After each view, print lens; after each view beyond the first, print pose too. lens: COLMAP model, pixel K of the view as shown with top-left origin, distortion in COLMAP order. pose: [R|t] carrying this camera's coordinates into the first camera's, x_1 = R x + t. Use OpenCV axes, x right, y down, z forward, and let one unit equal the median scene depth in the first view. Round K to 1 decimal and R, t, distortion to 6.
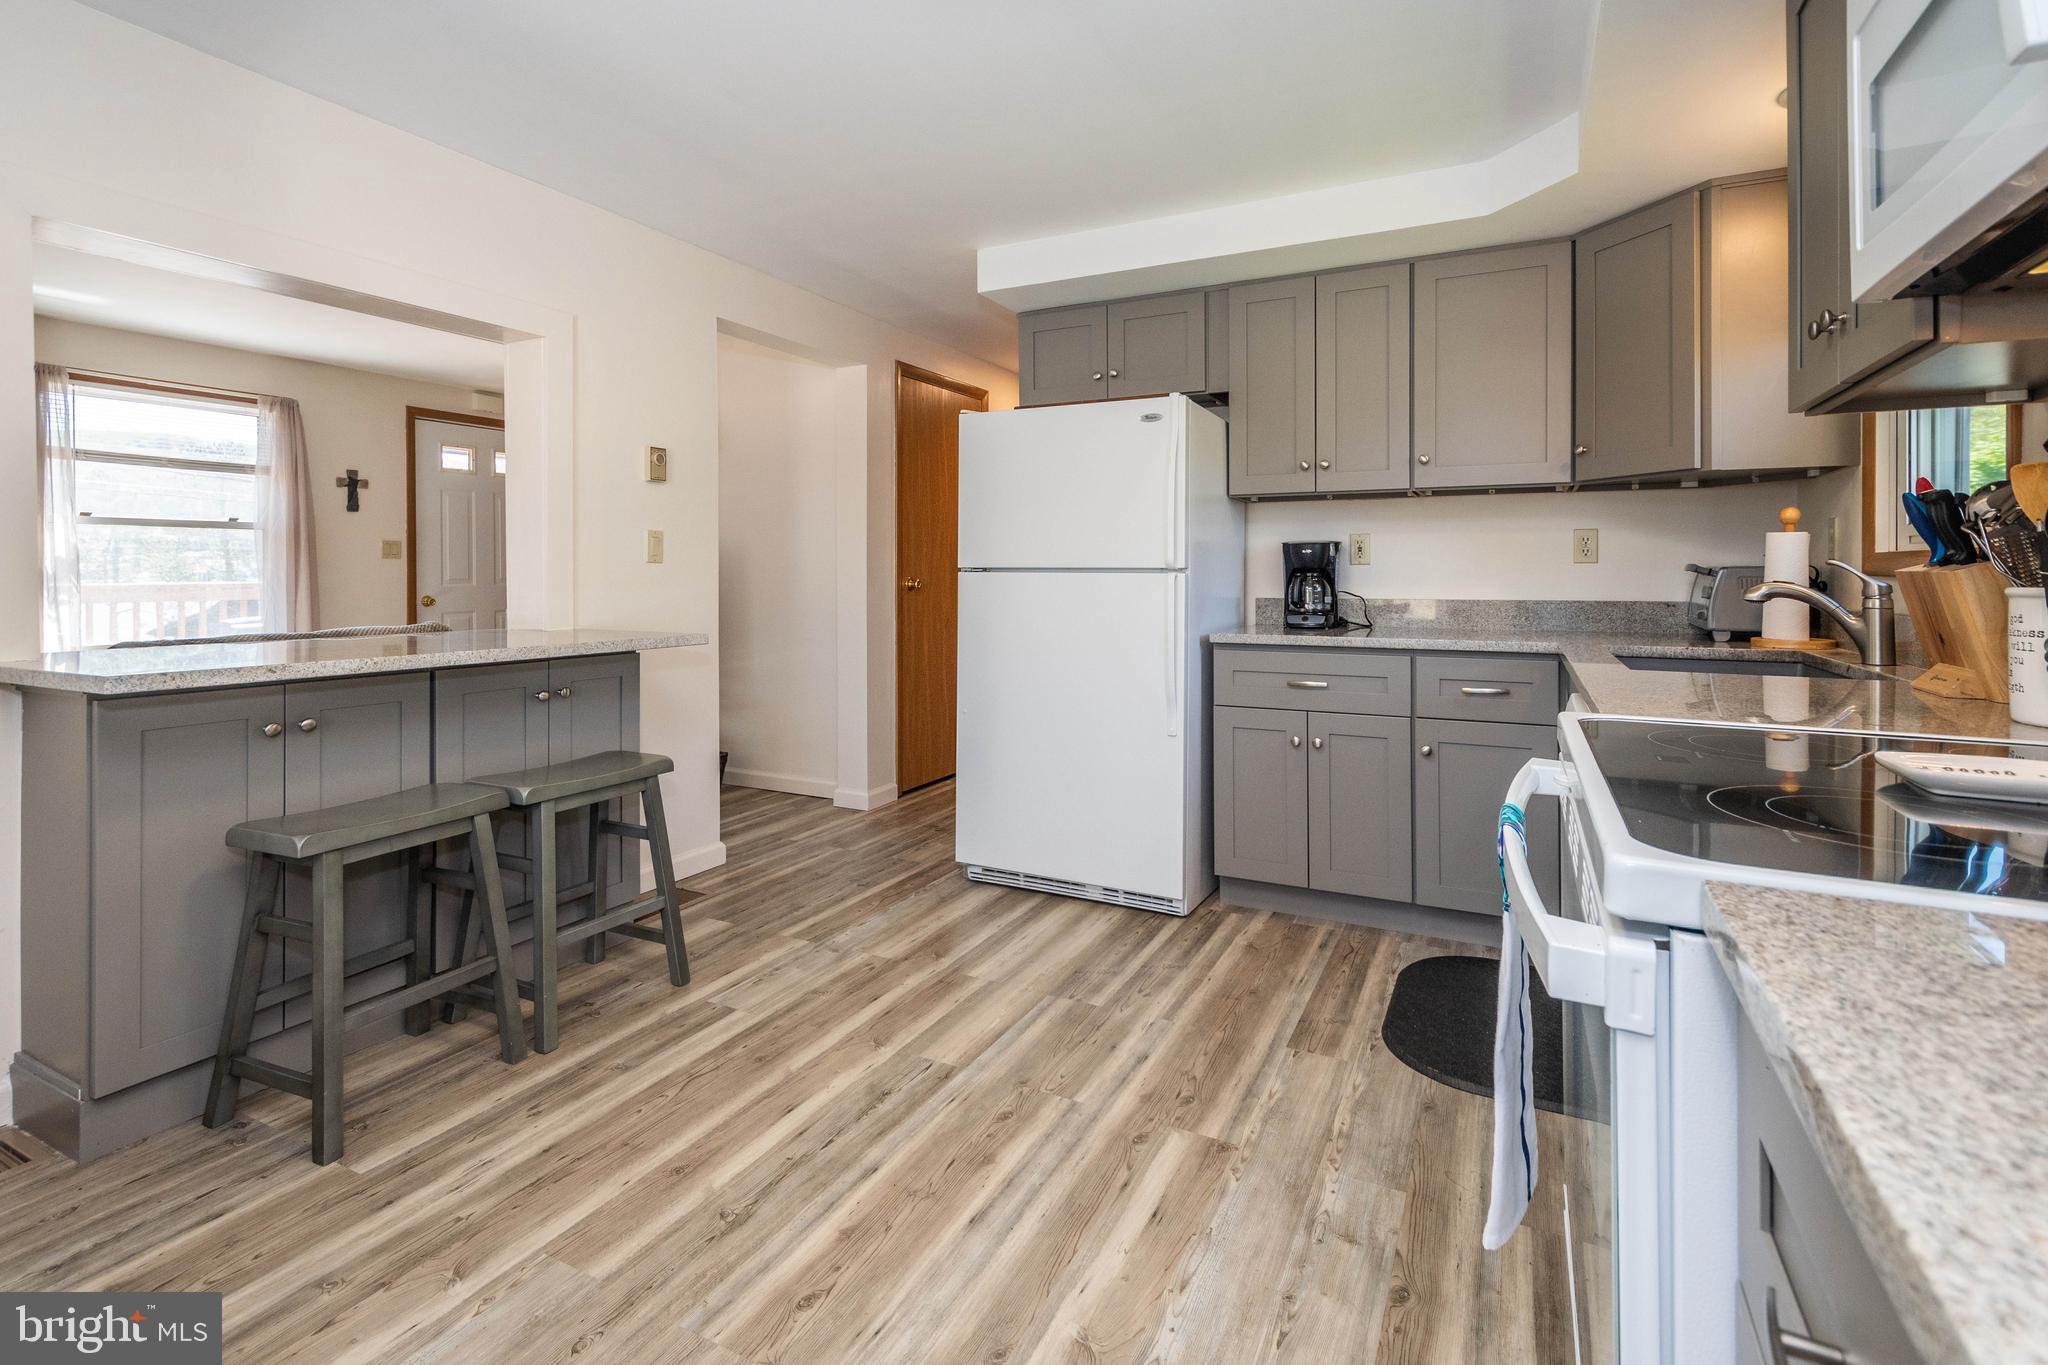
lens RADIAL K [[955.5, 0, 1025.1], [0, 955.5, 596.6], [0, 0, 1]] dist [0.009991, -0.000381]
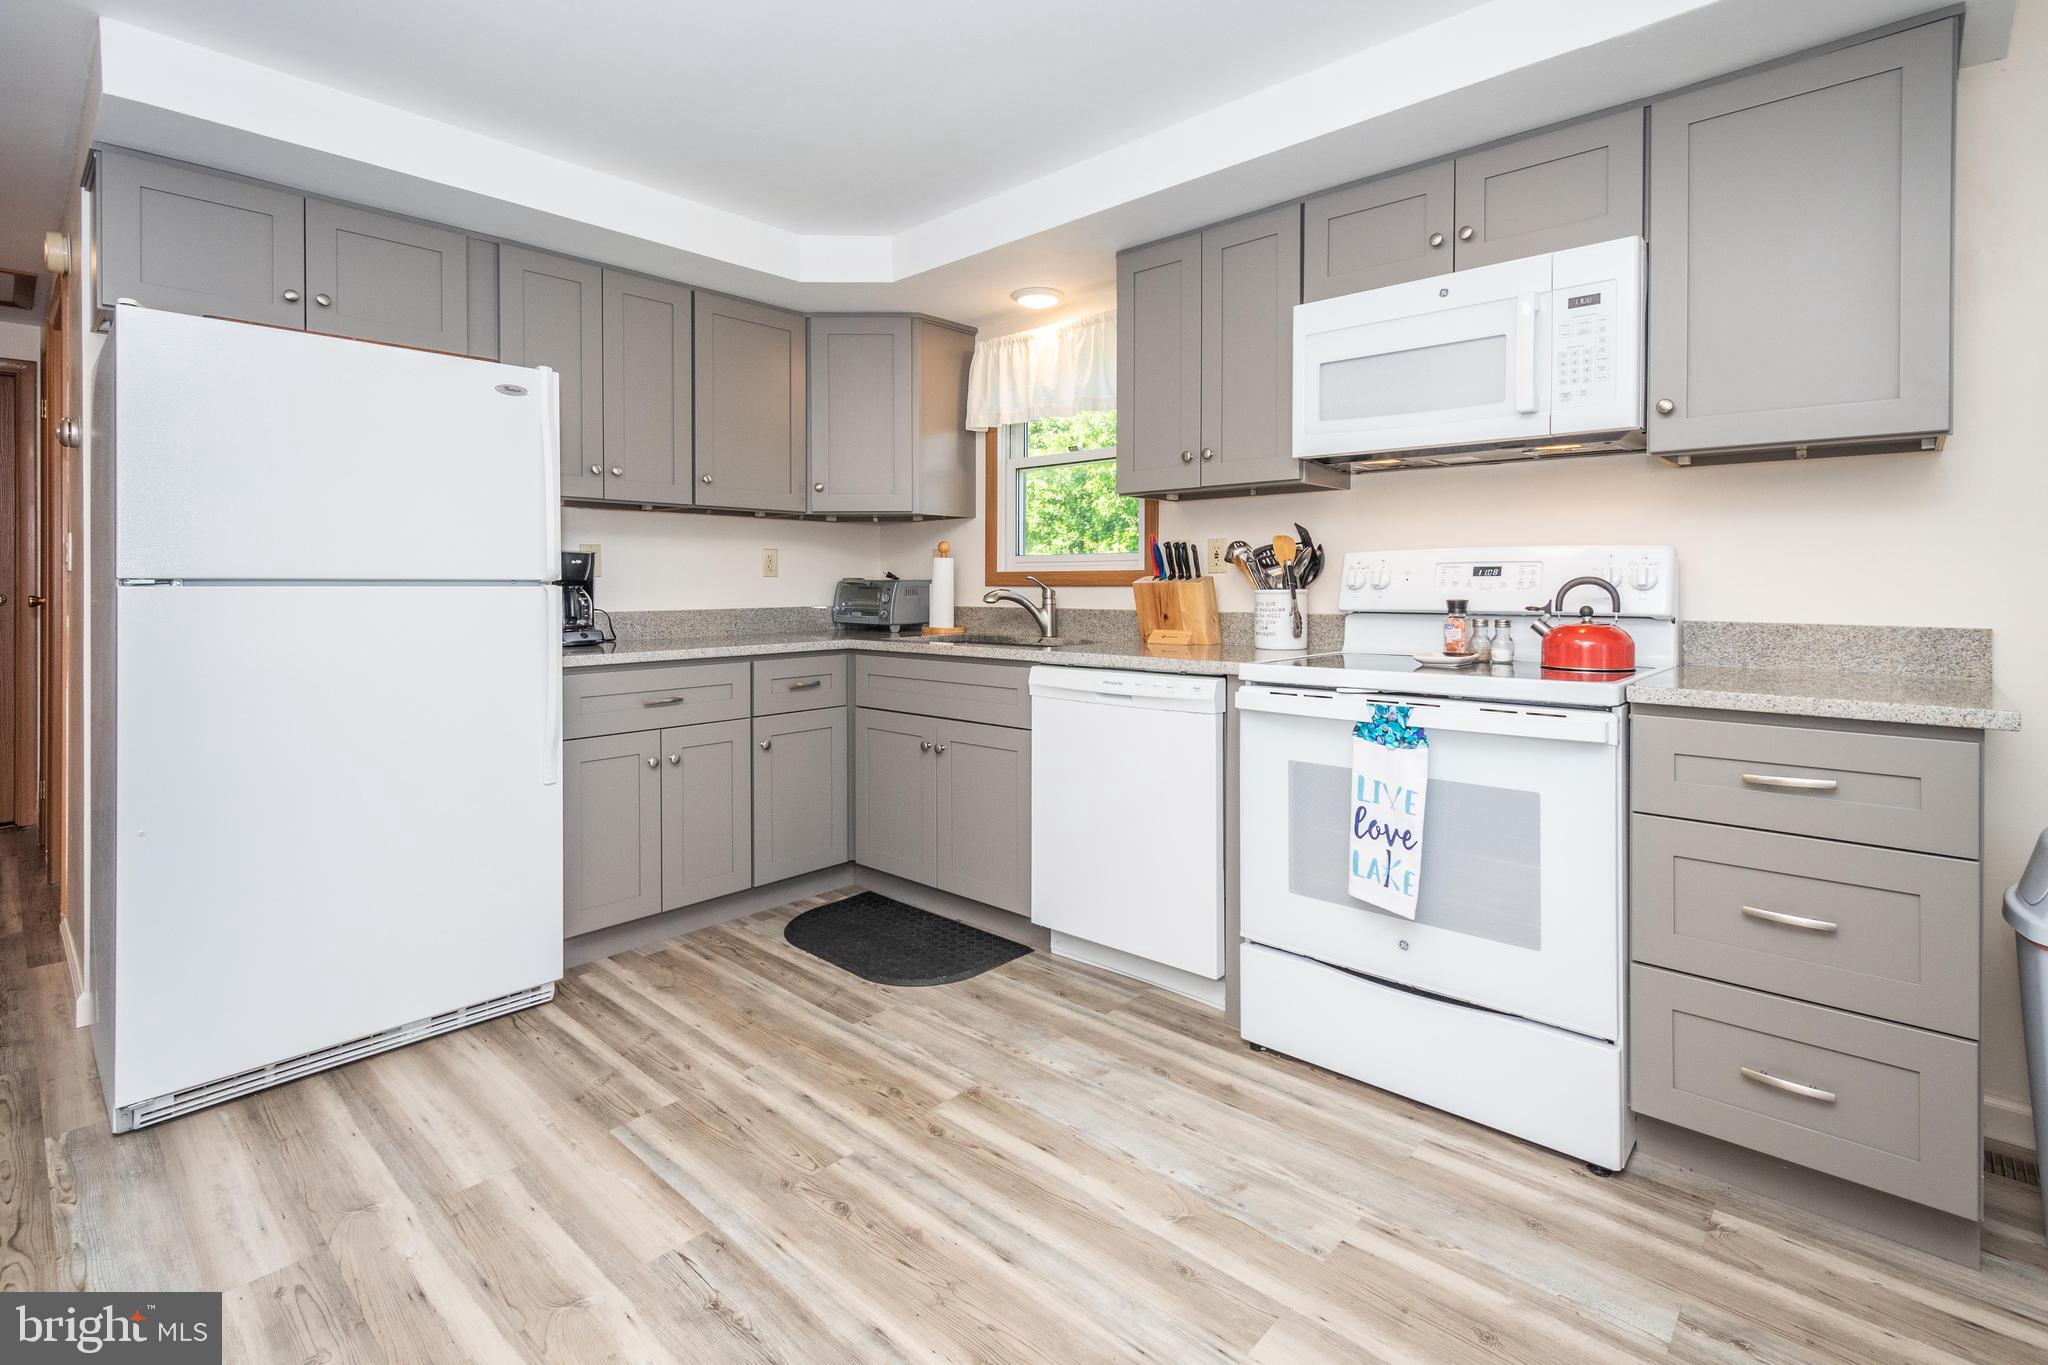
lens RADIAL K [[942.8, 0, 1014.1], [0, 942.8, 606.6], [0, 0, 1]] dist [0.004129, 0.000410]
pose [[0.274794, -0.024415, 0.961193, -0.682649], [0.027600, 0.999466, 0.017496, -0.013411], [-0.961107, 0.021721, 0.275321, 0.519105]]
